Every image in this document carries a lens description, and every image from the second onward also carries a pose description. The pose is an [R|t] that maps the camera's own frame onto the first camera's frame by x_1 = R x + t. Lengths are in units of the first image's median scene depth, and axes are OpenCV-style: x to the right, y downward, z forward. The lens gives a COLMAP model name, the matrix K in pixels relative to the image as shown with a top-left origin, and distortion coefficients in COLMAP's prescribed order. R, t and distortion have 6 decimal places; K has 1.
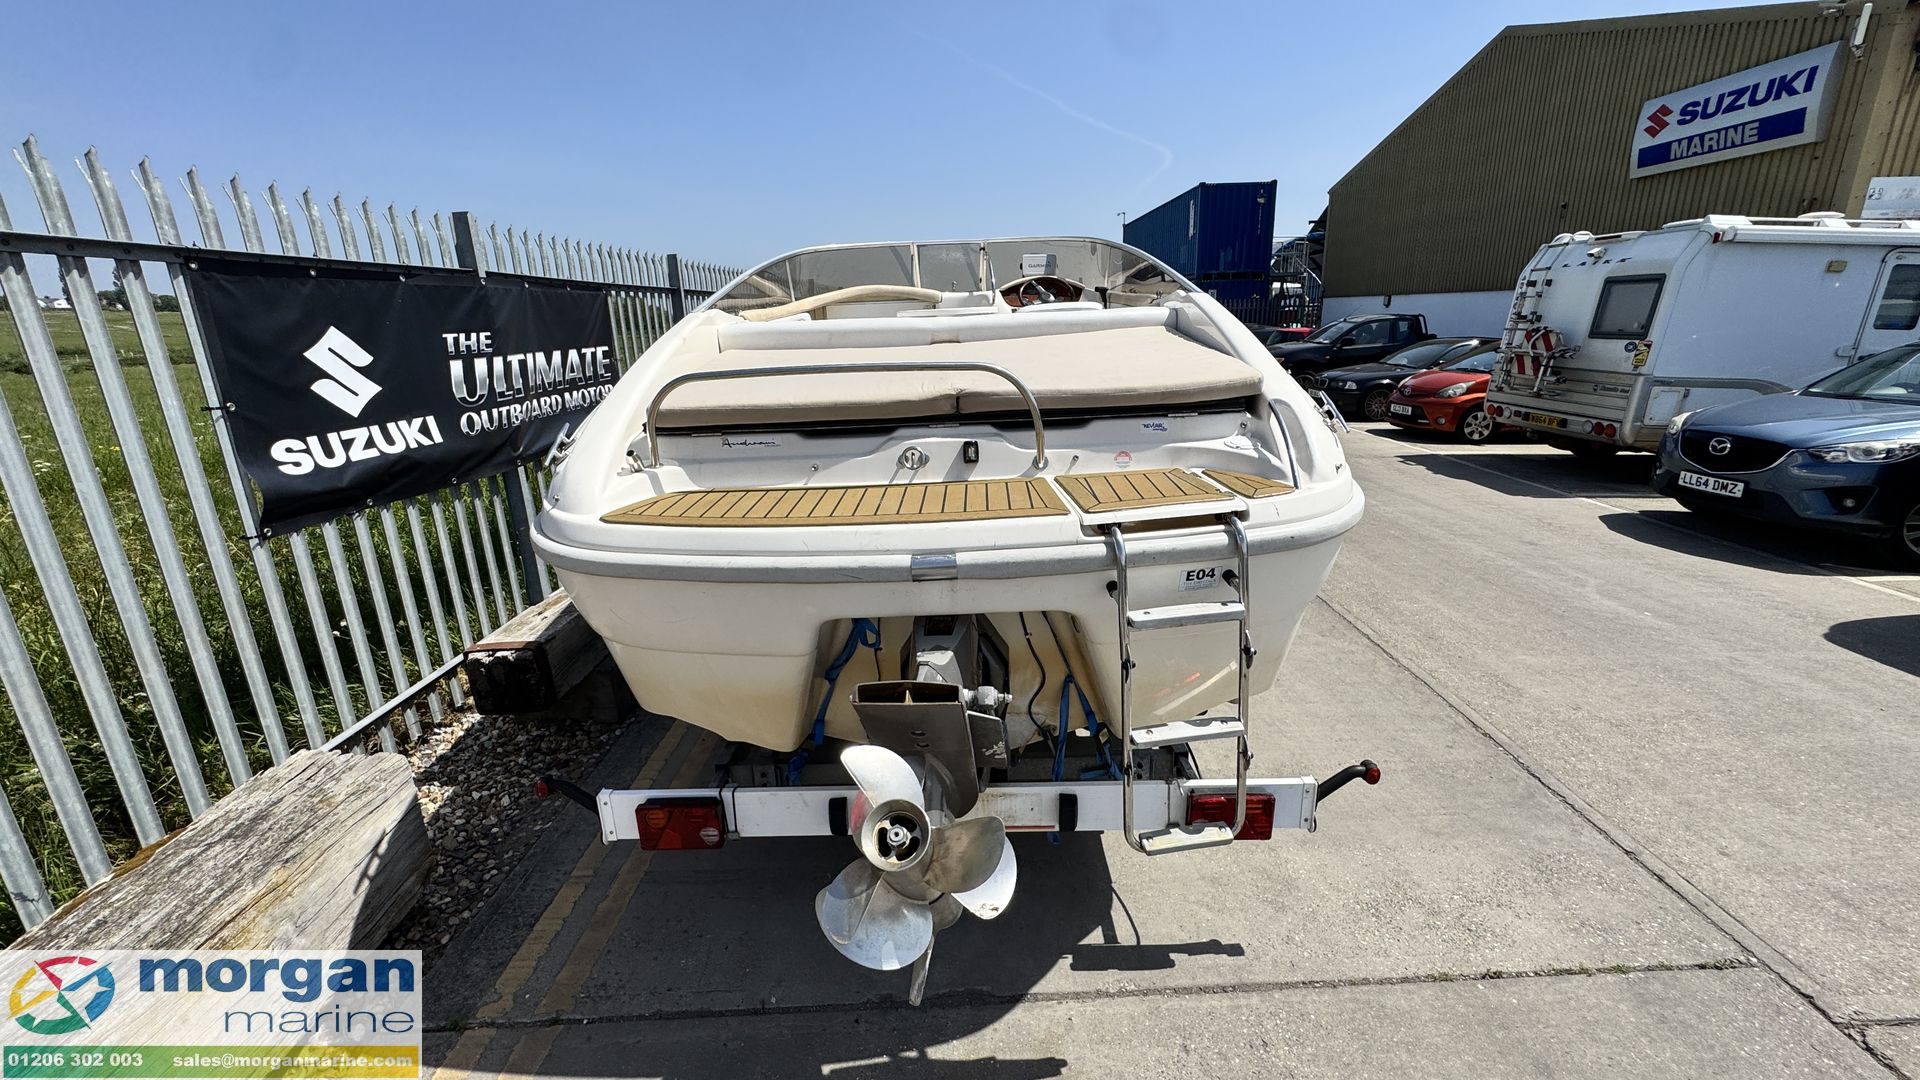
lens RADIAL K [[765.2, 0, 956.7], [0, 765.2, 541.2], [0, 0, 1]] dist [-0.002238, -0.000031]
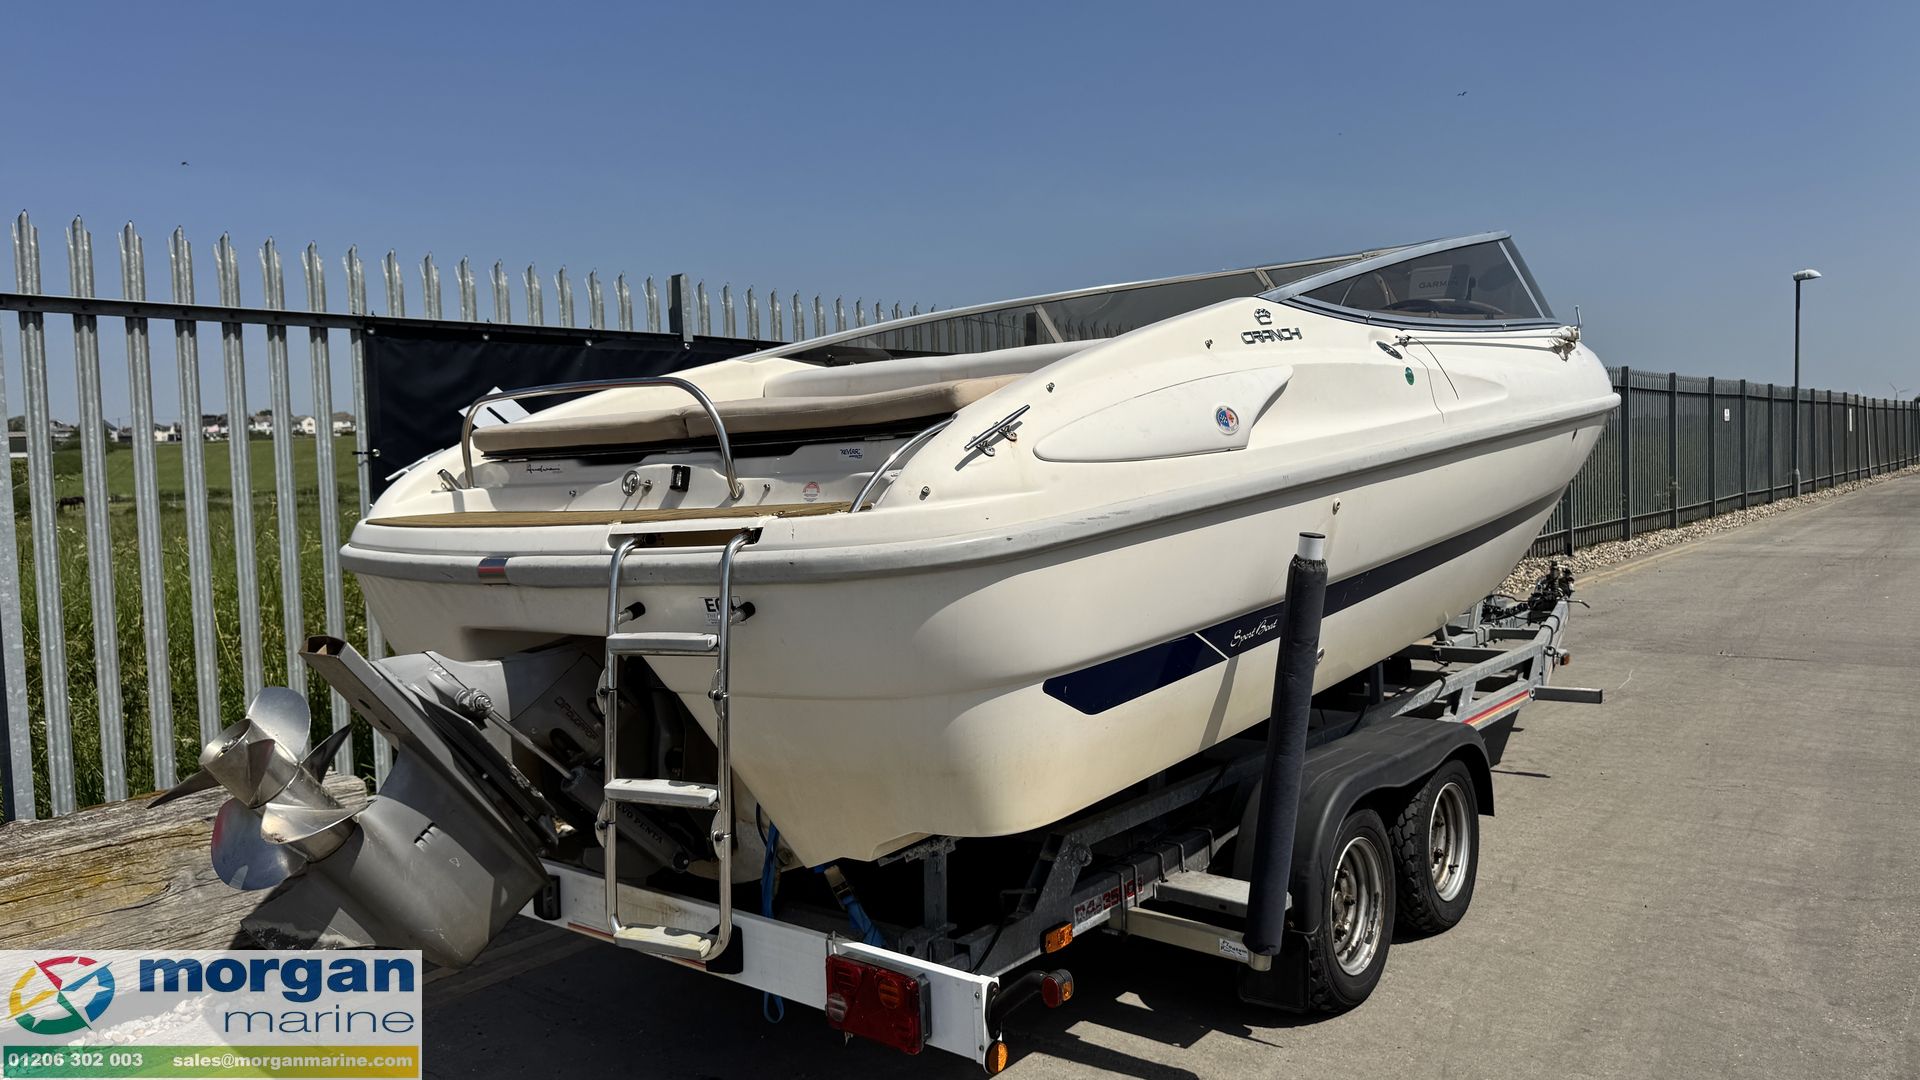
lens RADIAL K [[1359.2, 0, 960.6], [0, 1359.2, 529.5], [0, 0, 1]] dist [0.081397, -0.109860]
pose [[0.784739, 0.035352, -0.618817, 0.857217], [-0.164452, 0.974466, -0.152876, 0.087992], [0.597612, 0.221733, 0.770516, -0.004401]]
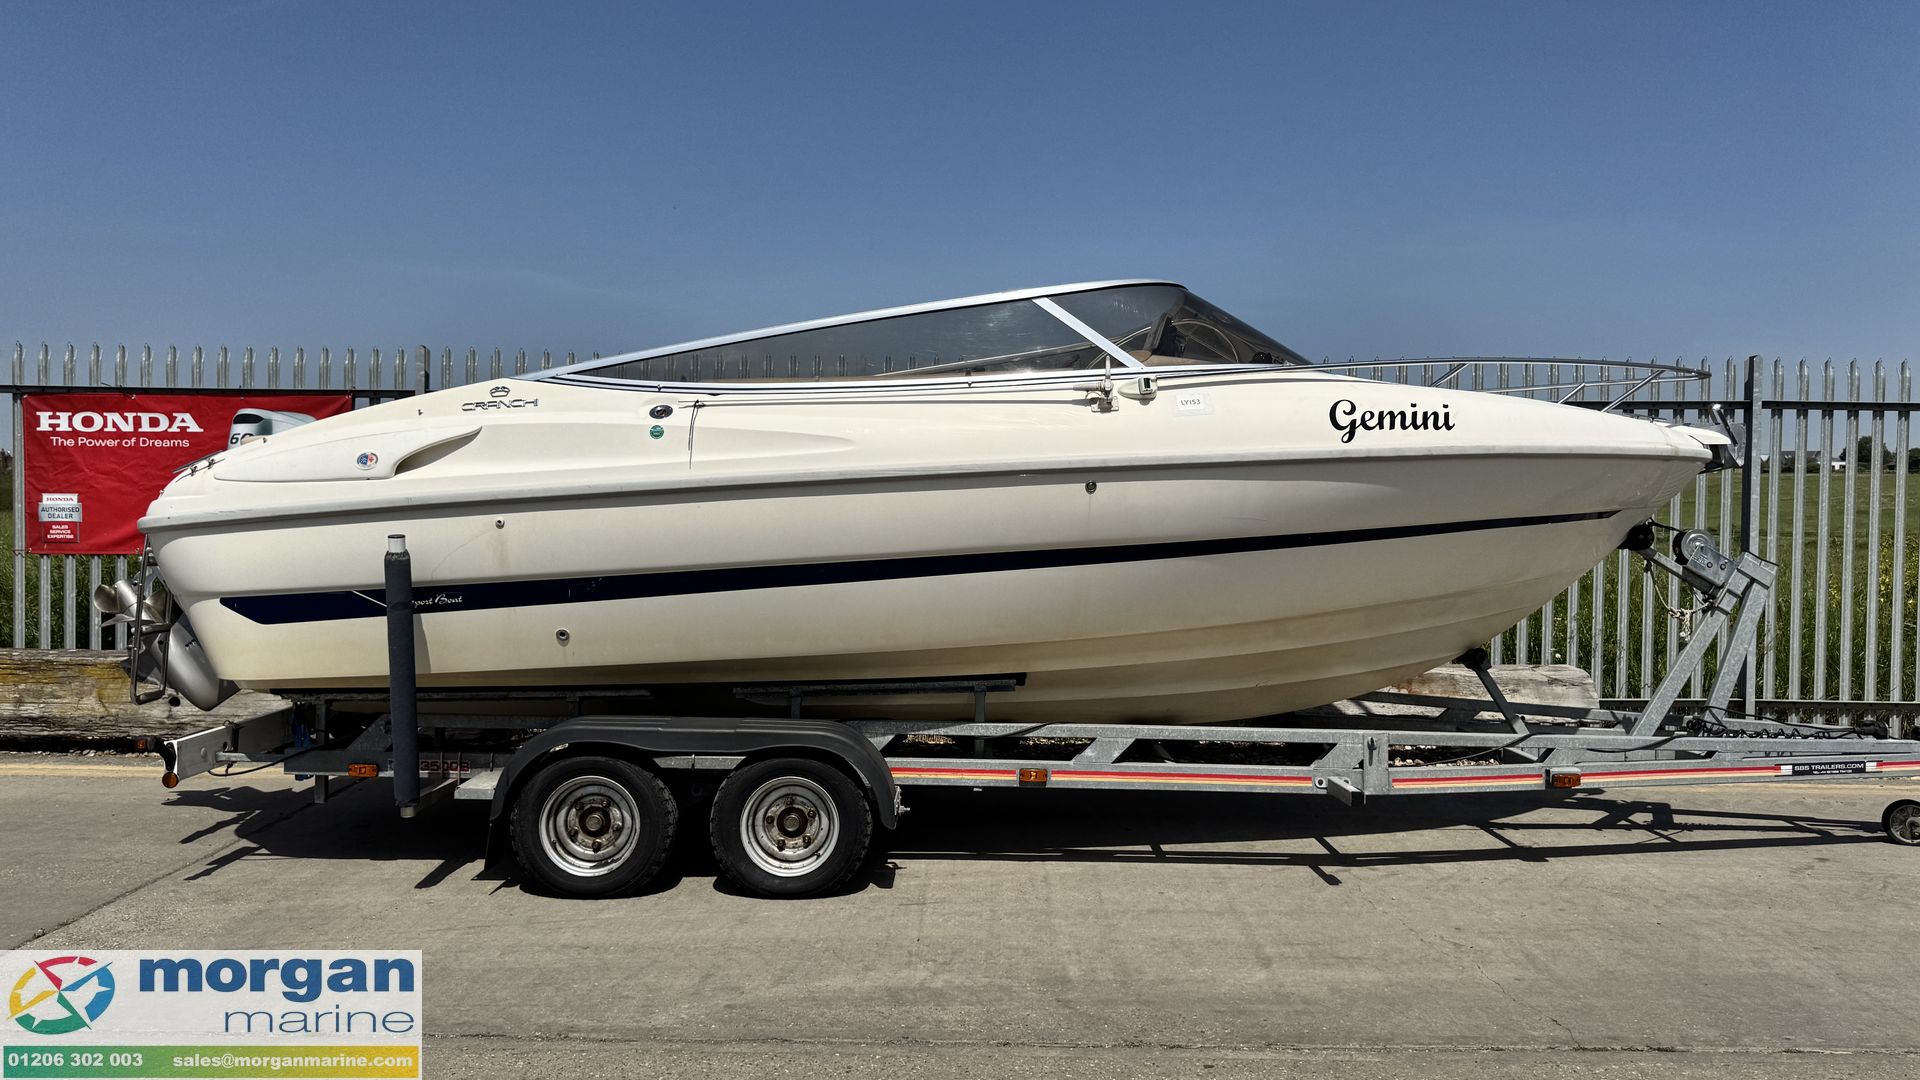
lens RADIAL K [[1347.7, 0, 955.9], [0, 1347.7, 531.9], [0, 0, 1]] dist [0.118515, -0.183103]
pose [[0.006172, 0.051763, -0.998640, 2.042051], [-0.296474, 0.953854, 0.047609, -0.390664], [0.955021, 0.295777, 0.021234, 1.560198]]
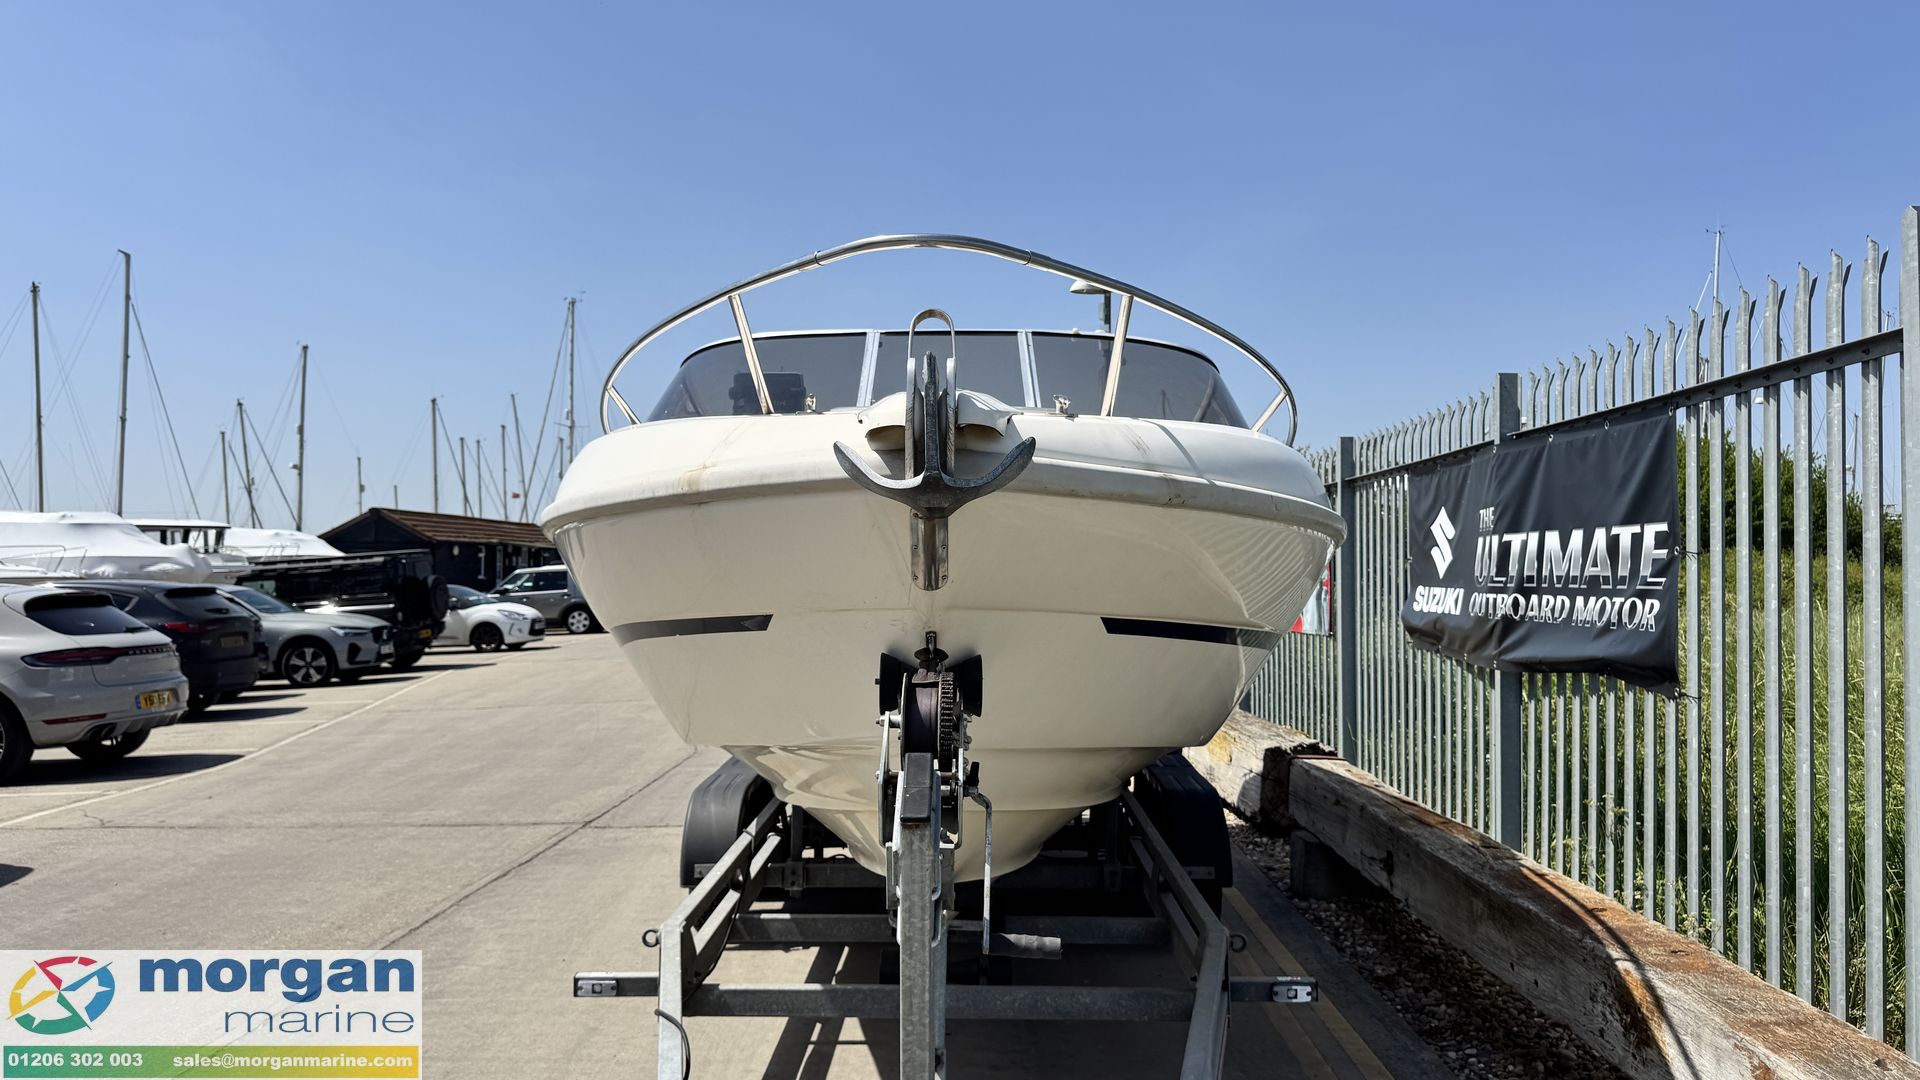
lens RADIAL K [[1359.2, 0, 960.6], [0, 1359.2, 529.5], [0, 0, 1]] dist [0.081397, -0.109860]
pose [[-0.999412, 0.033325, 0.008065, -0.044683], [0.034281, 0.966560, 0.254138, -0.885919], [0.000674, 0.254265, -0.967134, 3.347250]]
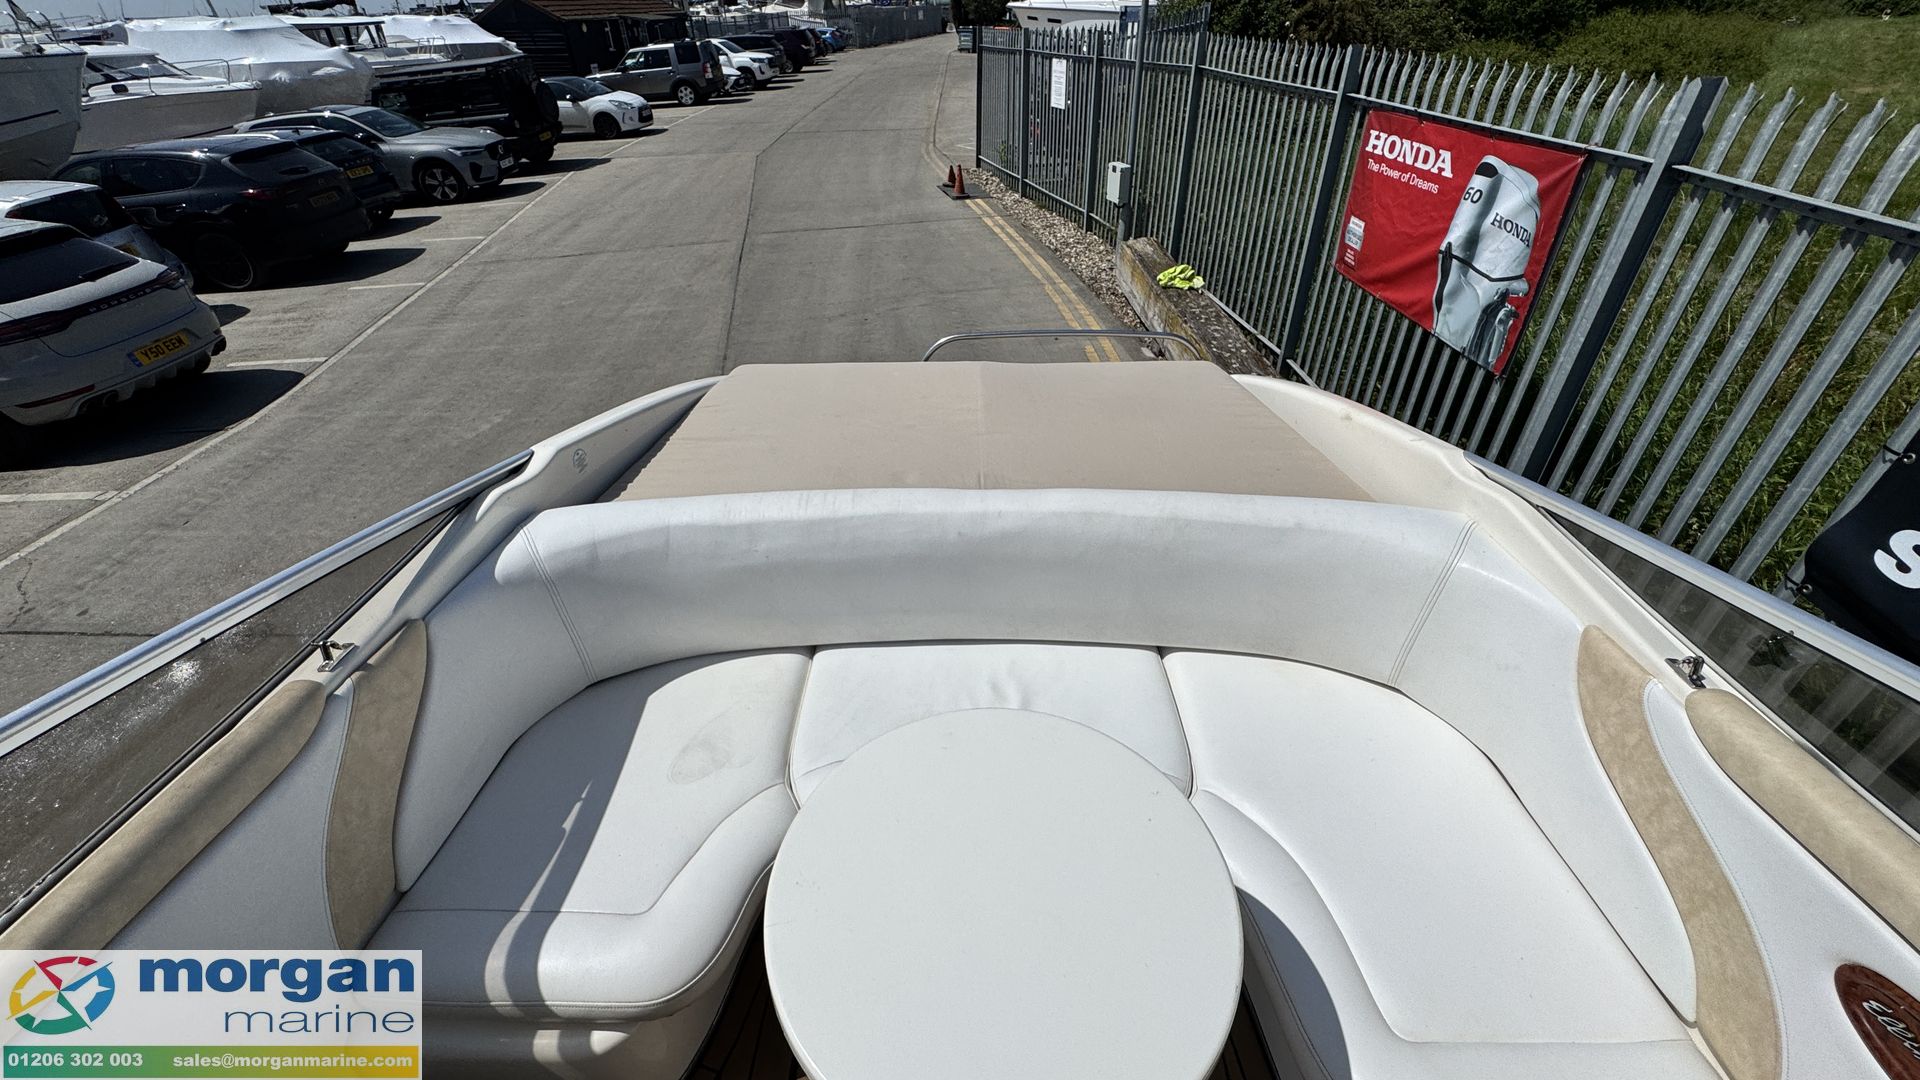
lens RADIAL K [[767.7, 0, 958.7], [0, 767.7, 539.6], [0, 0, 1]] dist [-0.003685, 0.000351]
pose [[-0.998263, 0.026698, 0.052523, -0.020971], [0.057743, 0.620547, 0.782041, -0.707859], [-0.011715, 0.783715, -0.621010, 1.398907]]
